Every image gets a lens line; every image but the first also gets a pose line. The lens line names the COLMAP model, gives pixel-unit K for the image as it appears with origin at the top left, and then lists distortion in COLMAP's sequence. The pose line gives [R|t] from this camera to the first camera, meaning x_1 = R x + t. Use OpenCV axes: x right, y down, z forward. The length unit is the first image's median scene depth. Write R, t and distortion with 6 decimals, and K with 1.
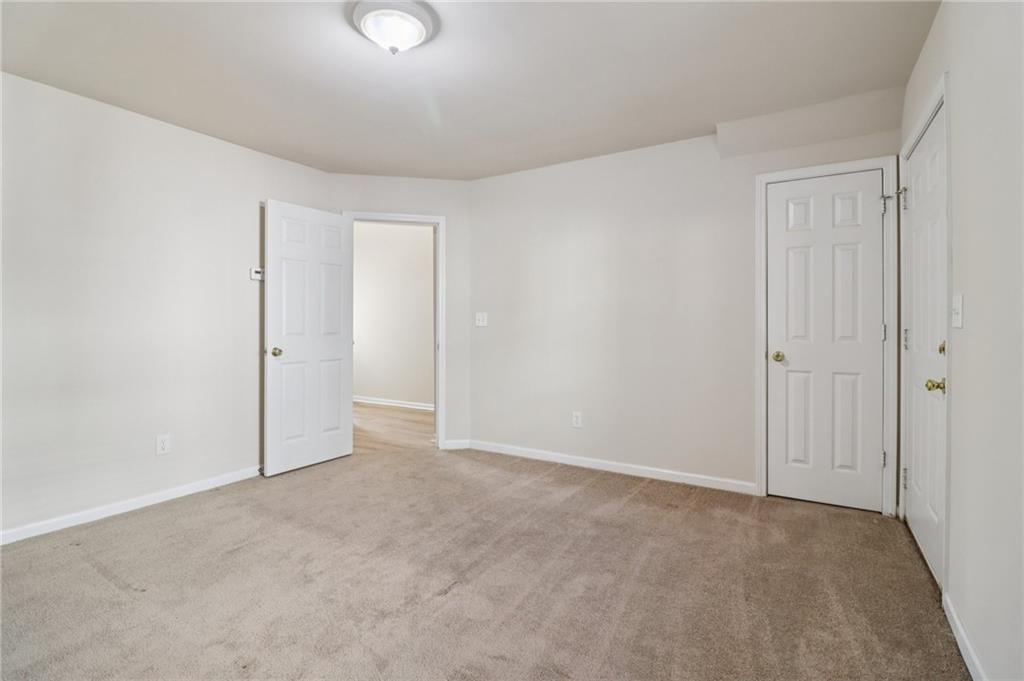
lens RADIAL K [[481.0, 0, 512.7], [0, 481.0, 322.1], [0, 0, 1]] dist [-0.000470, -0.001142]
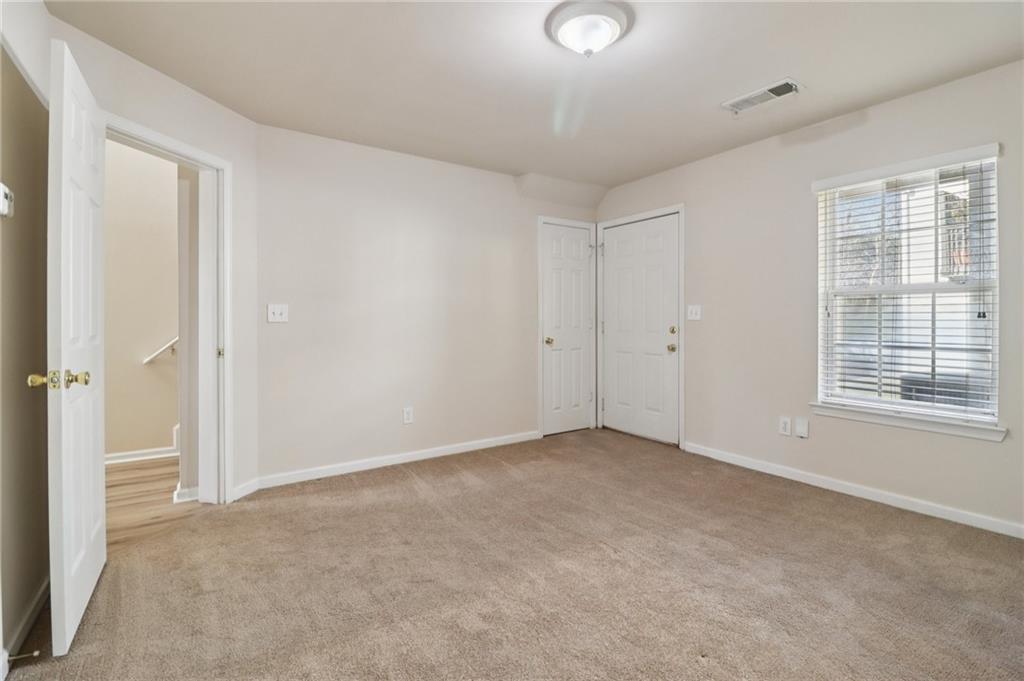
lens RADIAL K [[481.0, 0, 512.7], [0, 481.0, 322.1], [0, 0, 1]] dist [-0.000470, -0.001142]
pose [[0.404917, -0.001604, 0.914352, -0.833033], [0.000765, 0.999999, 0.001415, 0.011065], [-0.914353, 0.000127, 0.404918, 0.490050]]
